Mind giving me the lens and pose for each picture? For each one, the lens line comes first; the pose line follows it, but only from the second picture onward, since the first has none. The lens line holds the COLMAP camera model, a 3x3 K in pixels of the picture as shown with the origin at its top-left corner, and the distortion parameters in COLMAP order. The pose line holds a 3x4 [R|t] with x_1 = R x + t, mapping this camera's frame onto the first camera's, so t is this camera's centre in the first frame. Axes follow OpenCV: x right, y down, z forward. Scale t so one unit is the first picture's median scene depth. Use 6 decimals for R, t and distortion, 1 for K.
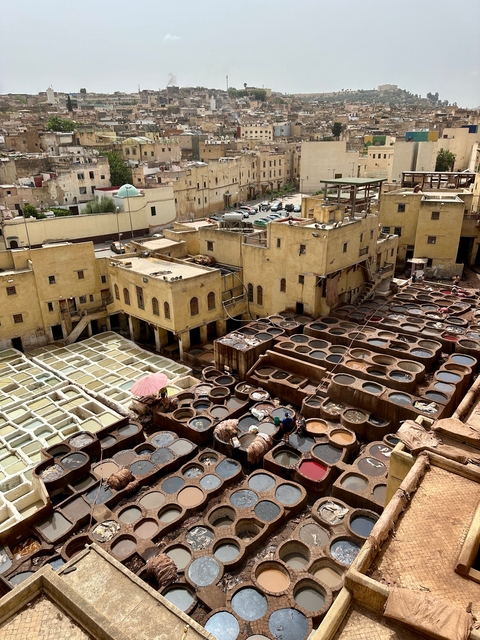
lens RADIAL K [[425.8, 0, 239.5], [0, 425.8, 319.0], [0, 0, 1]] dist [0.009565, 0.000768]
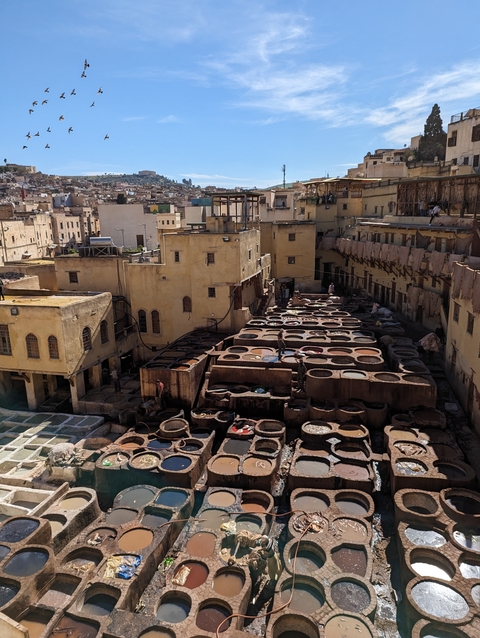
lens RADIAL K [[425.4, 0, 241.1], [0, 425.4, 320.0], [0, 0, 1]] dist [0.003213, 0.000519]
pose [[0.888271, -0.111570, 0.445564, -0.190547], [0.175790, 0.978773, -0.105366, 0.064326], [-0.424350, 0.171919, 0.889028, 0.174444]]
